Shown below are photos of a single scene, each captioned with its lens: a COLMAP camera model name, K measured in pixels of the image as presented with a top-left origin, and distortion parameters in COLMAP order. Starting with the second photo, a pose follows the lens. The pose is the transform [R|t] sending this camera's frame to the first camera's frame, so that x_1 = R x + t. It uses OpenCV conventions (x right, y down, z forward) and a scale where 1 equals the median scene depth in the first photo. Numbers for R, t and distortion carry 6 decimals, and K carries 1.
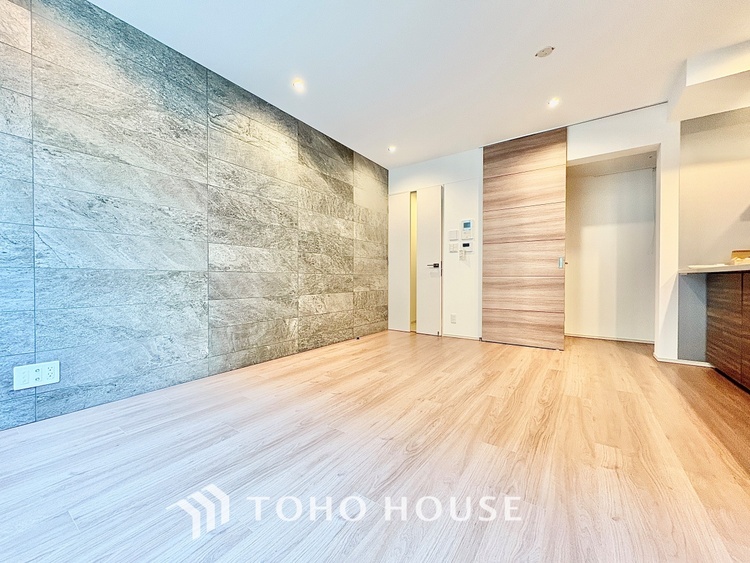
lens RADIAL K [[297.9, 0, 374.7], [0, 297.9, 280.6], [0, 0, 1]] dist [0.001676, -0.000101]
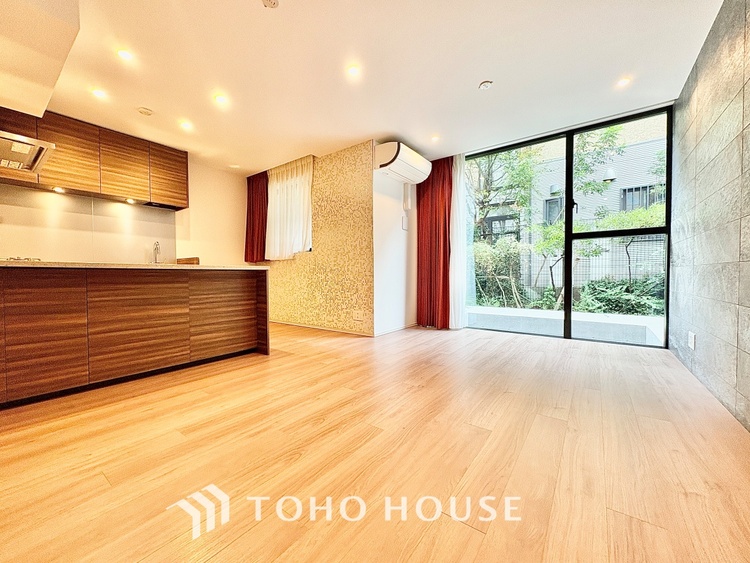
lens RADIAL K [[297.9, 0, 374.7], [0, 297.9, 281.0], [0, 0, 1]] dist [0.001676, -0.000101]
pose [[-0.999580, 0.002717, 0.028858, 0.205540], [0.003505, 0.999622, 0.027282, -0.007781], [-0.028773, 0.027371, -0.999211, 1.457975]]
